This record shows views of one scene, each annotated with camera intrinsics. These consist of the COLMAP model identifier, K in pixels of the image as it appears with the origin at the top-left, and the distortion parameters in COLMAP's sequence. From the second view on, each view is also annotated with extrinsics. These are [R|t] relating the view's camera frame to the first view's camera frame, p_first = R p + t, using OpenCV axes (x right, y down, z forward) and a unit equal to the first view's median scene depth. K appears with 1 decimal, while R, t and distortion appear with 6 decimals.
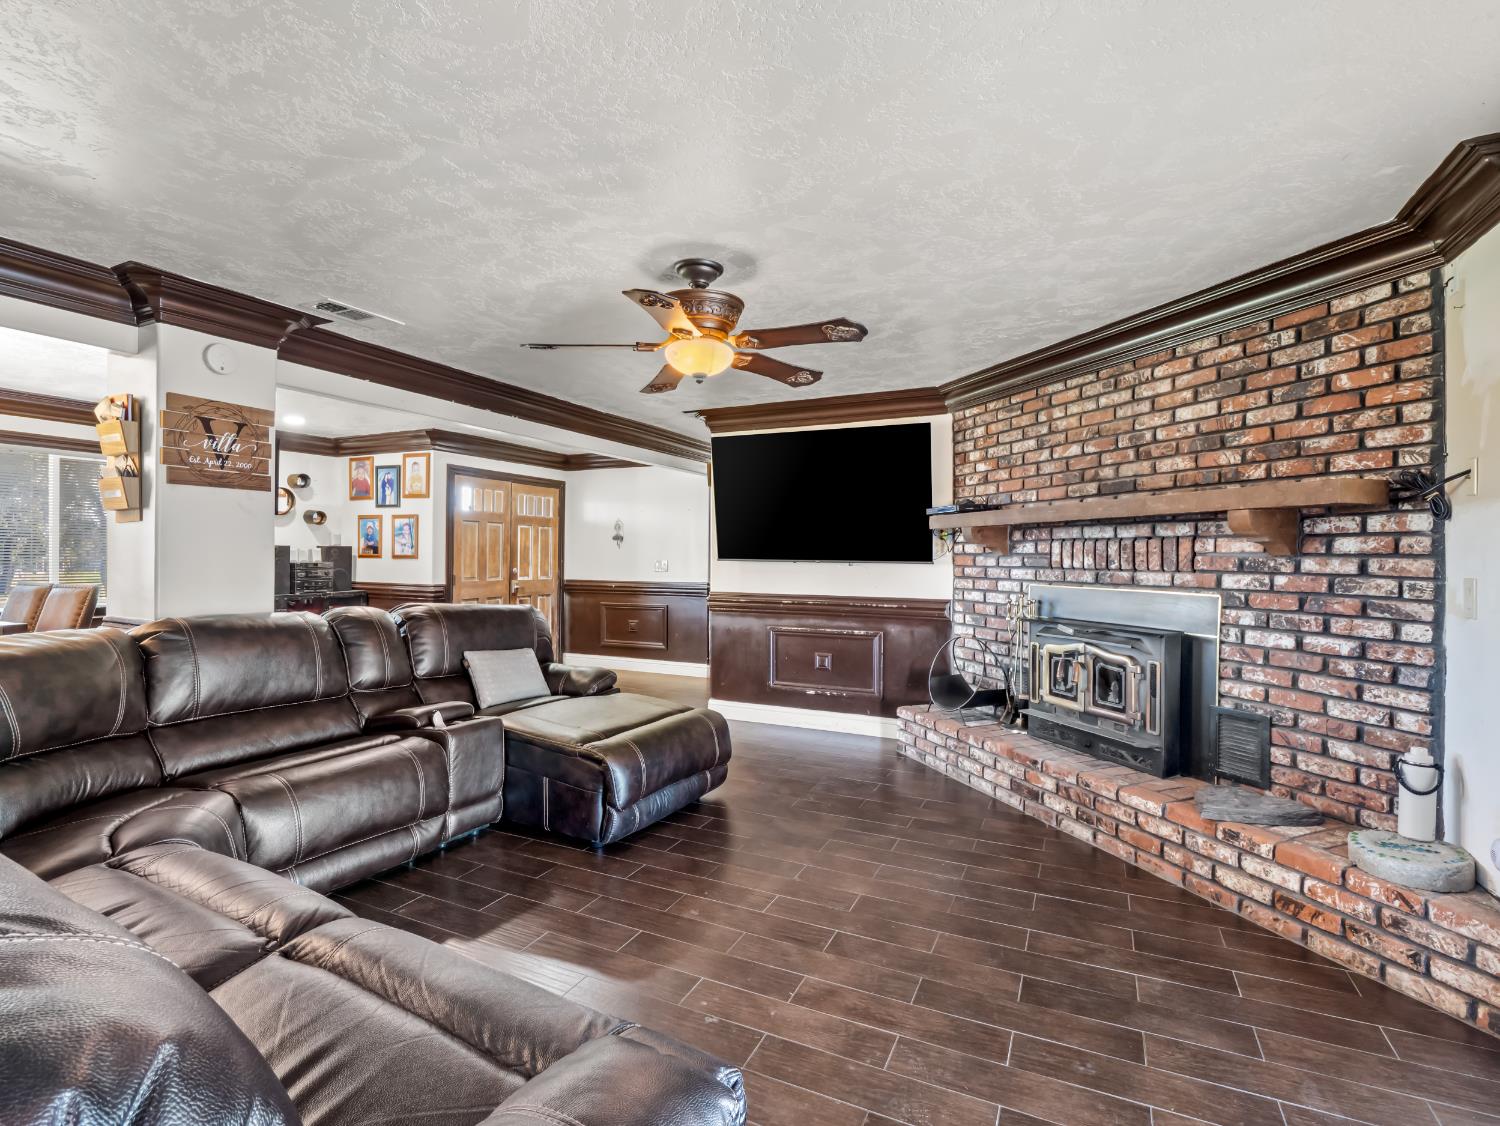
lens RADIAL K [[721.0, 0, 728.6], [0, 721.0, 560.8], [0, 0, 1]] dist [0.002976, -0.020572]
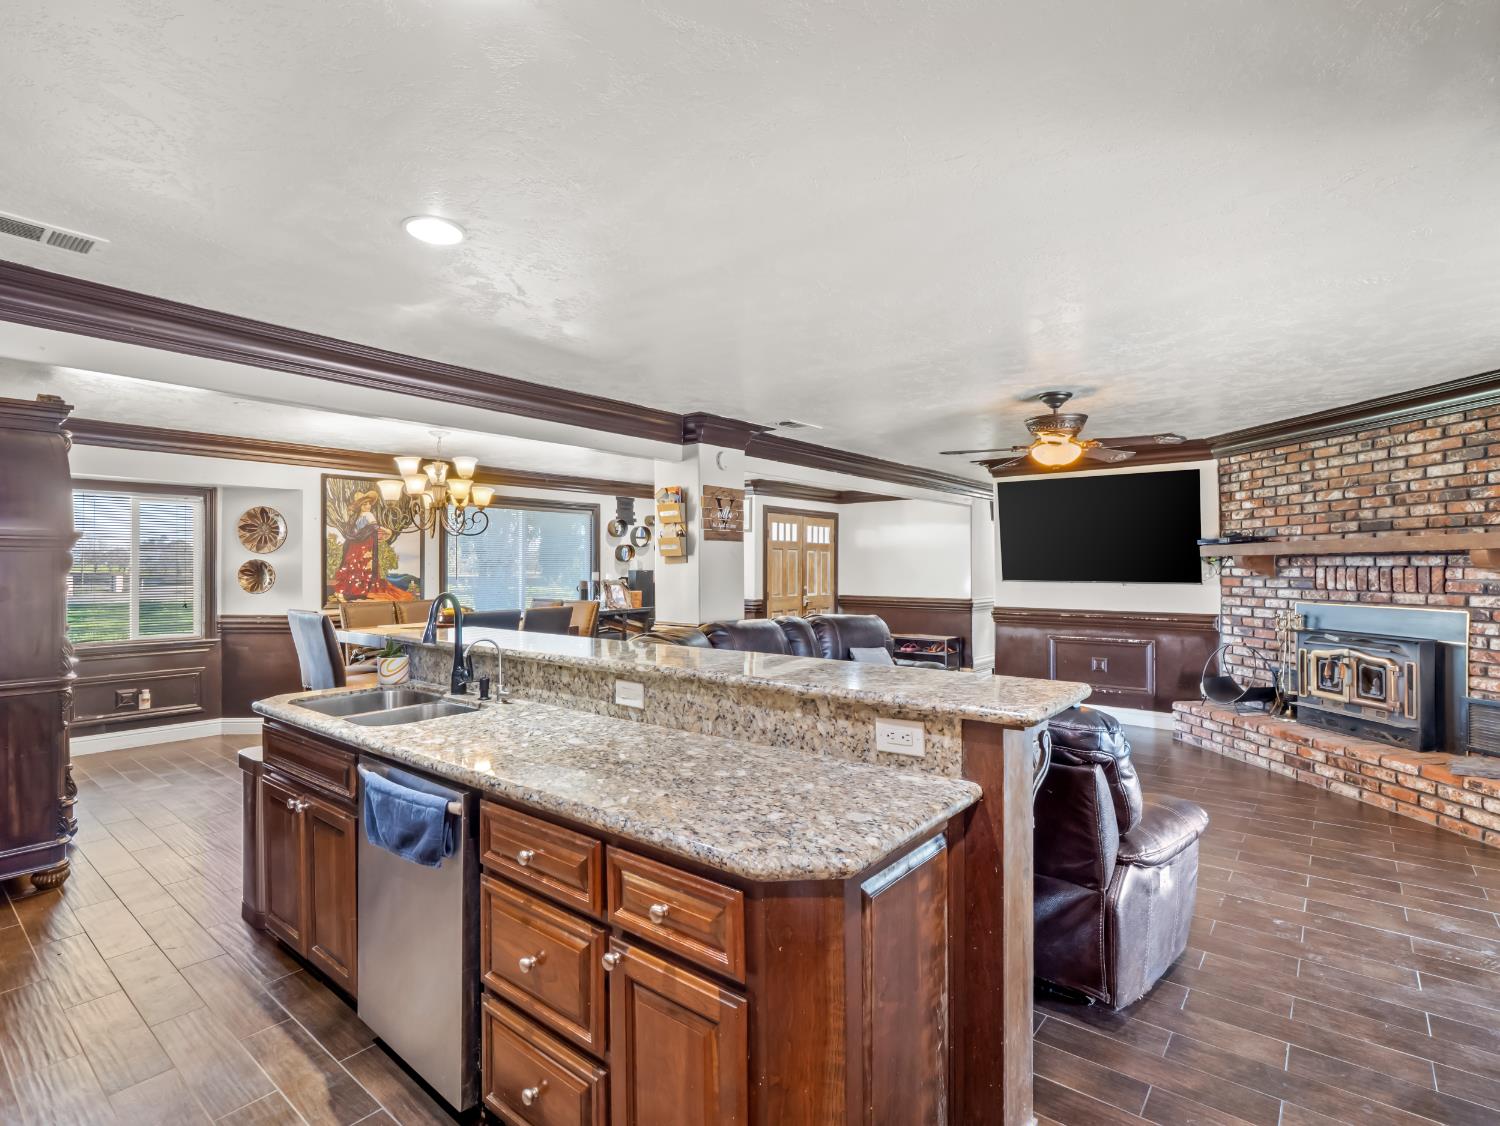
lens RADIAL K [[735.5, 0, 745.0], [0, 735.5, 562.8], [0, 0, 1]] dist [-0.012889, 0.001572]
pose [[0.975280, -0.009694, -0.220758, -0.278690], [0.006668, 0.999873, -0.014446, -0.028415], [0.220870, 0.012617, 0.975222, -0.529769]]
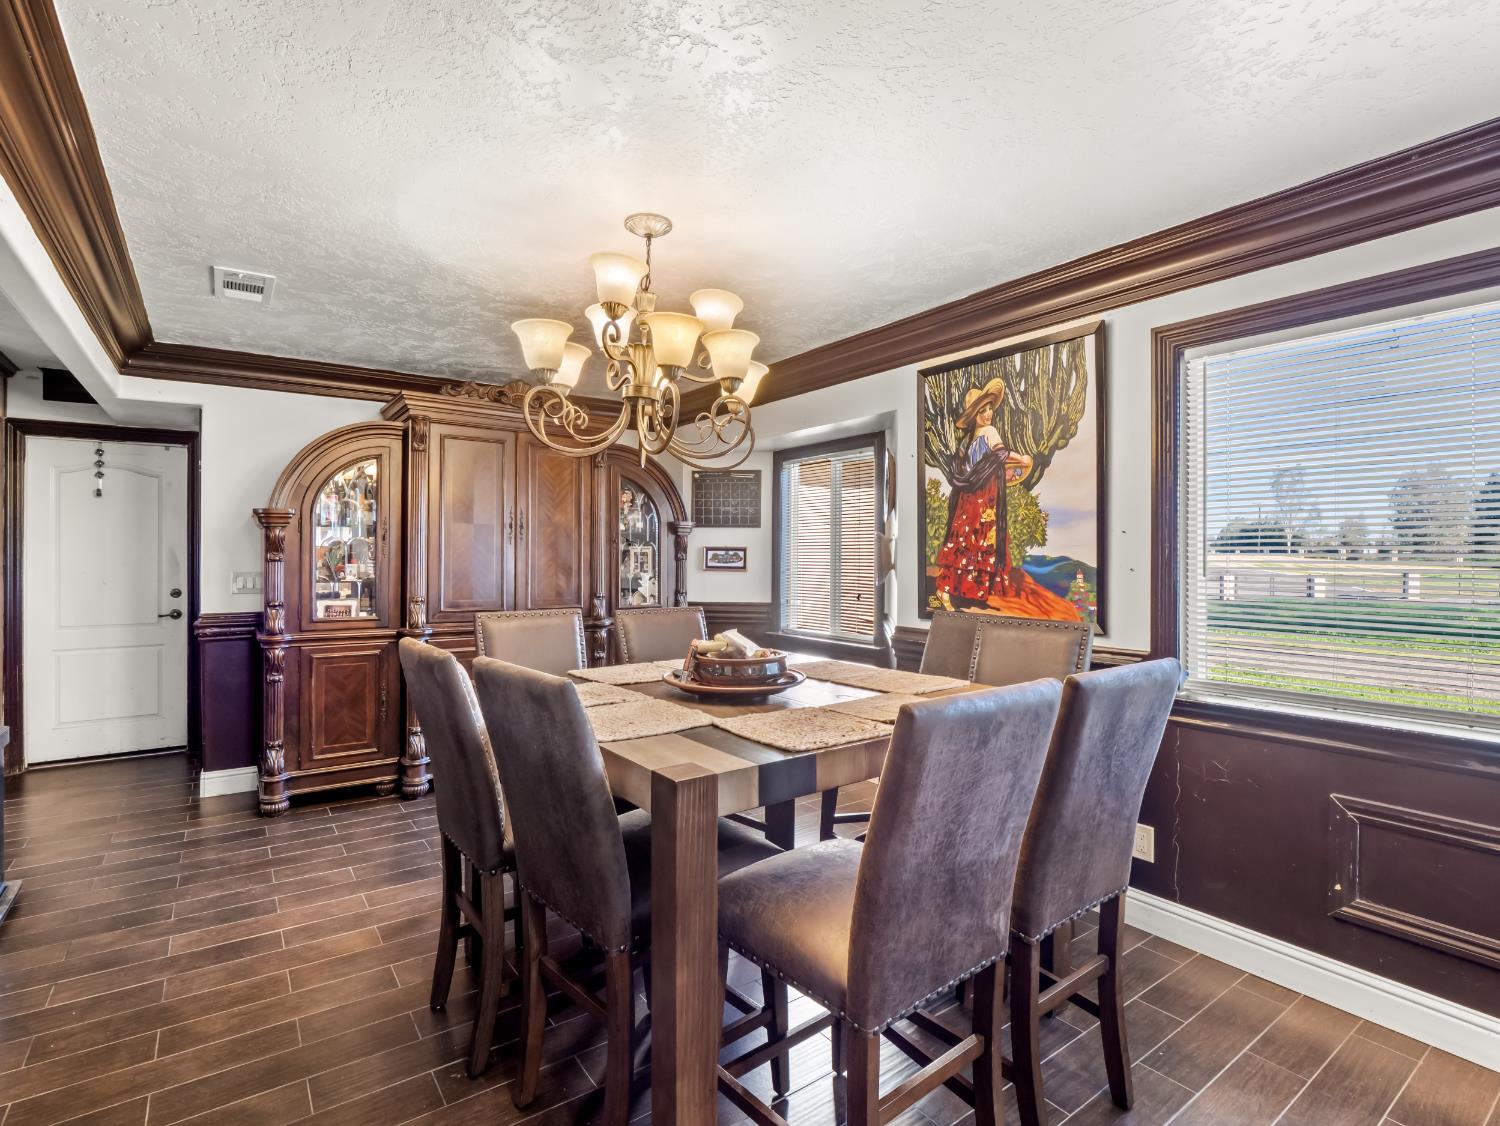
lens RADIAL K [[728.1, 0, 750.2], [0, 728.1, 555.1], [0, 0, 1]] dist [-0.005125, -0.007167]
pose [[-0.465104, -0.009317, -0.885207, -0.730284], [-0.013940, 0.999898, -0.003199, -0.027272], [0.885146, 0.010852, -0.465187, 1.315658]]
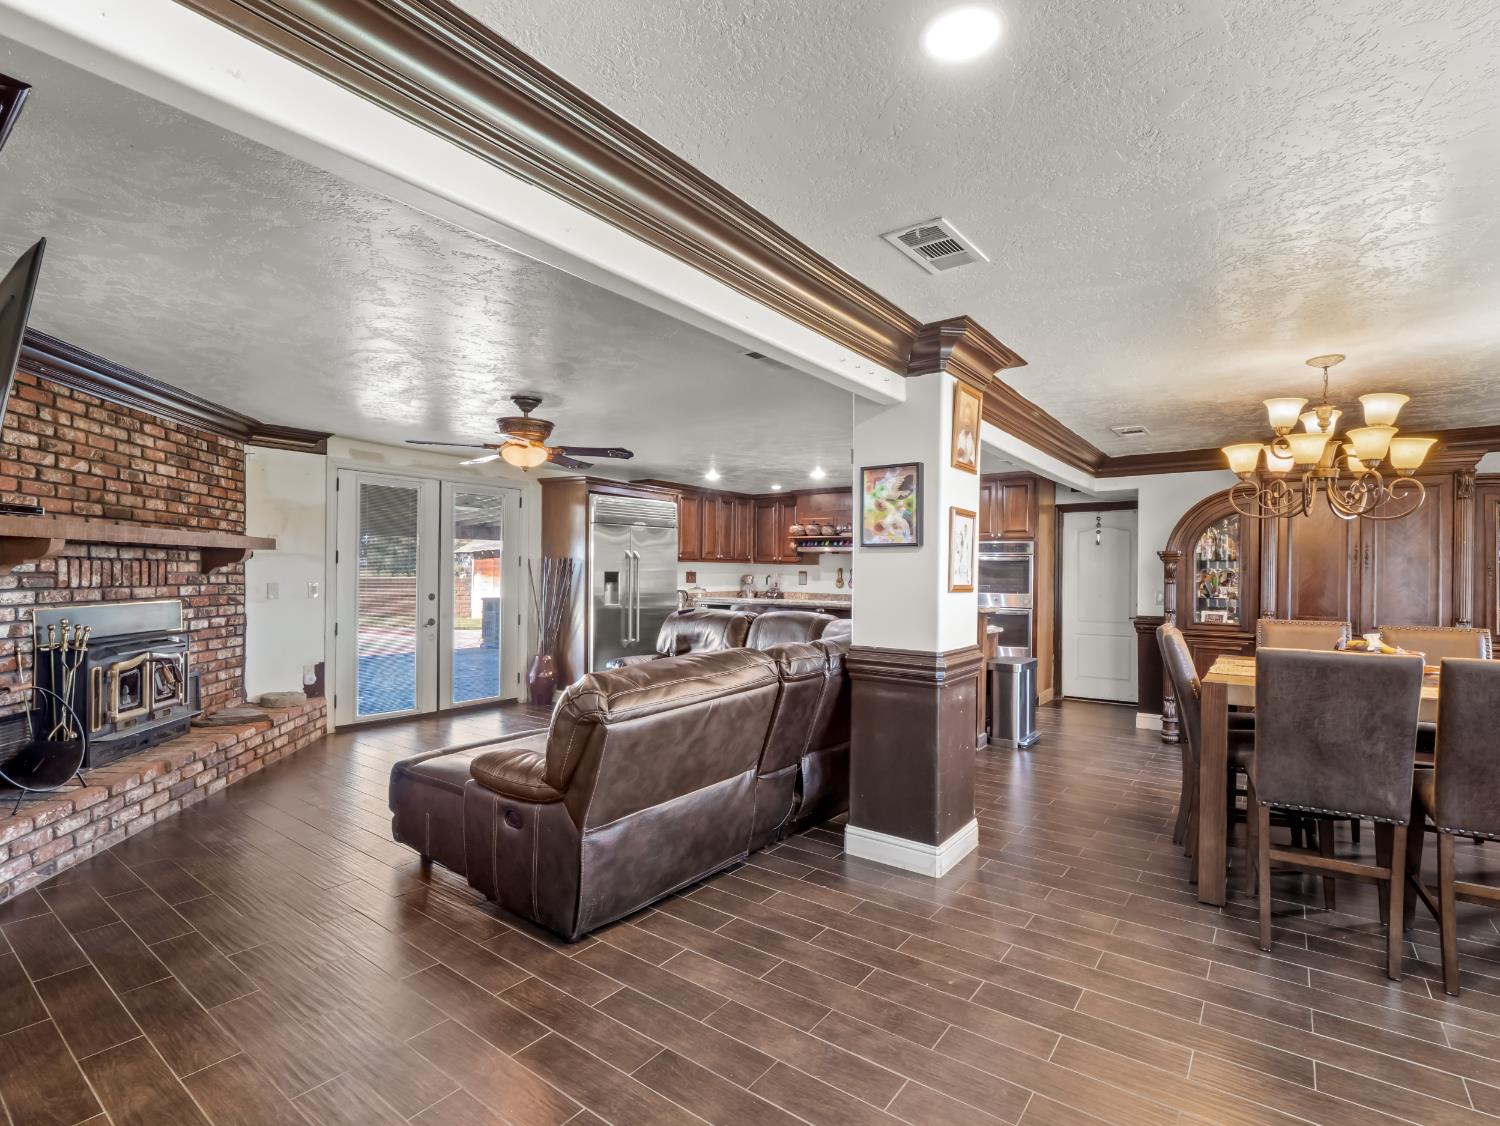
lens RADIAL K [[734.7, 0, 748.2], [0, 734.7, 566.1], [0, 0, 1]] dist [-0.004230, -0.007512]
pose [[-0.984733, -0.014879, 0.173433, -0.669831], [-0.015451, 0.999879, -0.001947, -0.035271], [-0.173383, -0.004597, -0.984844, 2.087663]]
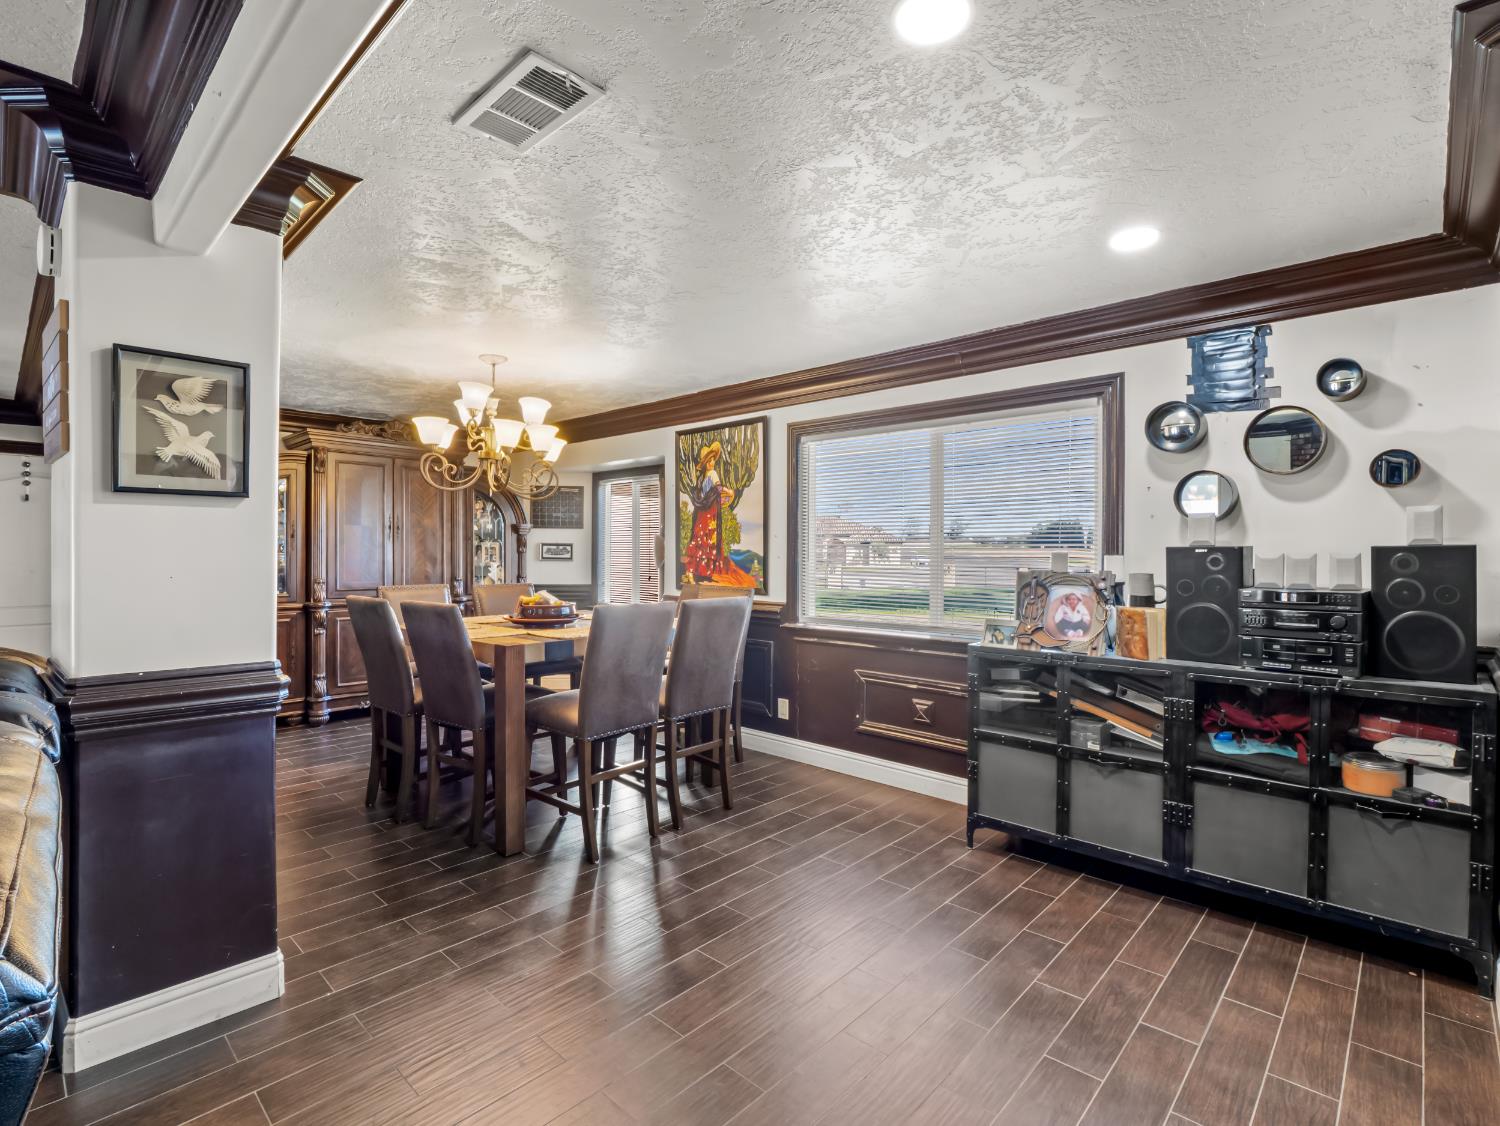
lens RADIAL K [[728.1, 0, 750.2], [0, 728.1, 555.1], [0, 0, 1]] dist [-0.005125, -0.007167]
pose [[-0.286594, -0.001938, -0.958050, -0.259565], [-0.013566, 0.999906, 0.002035, -0.026172], [0.957956, 0.013580, -0.286593, 1.663187]]
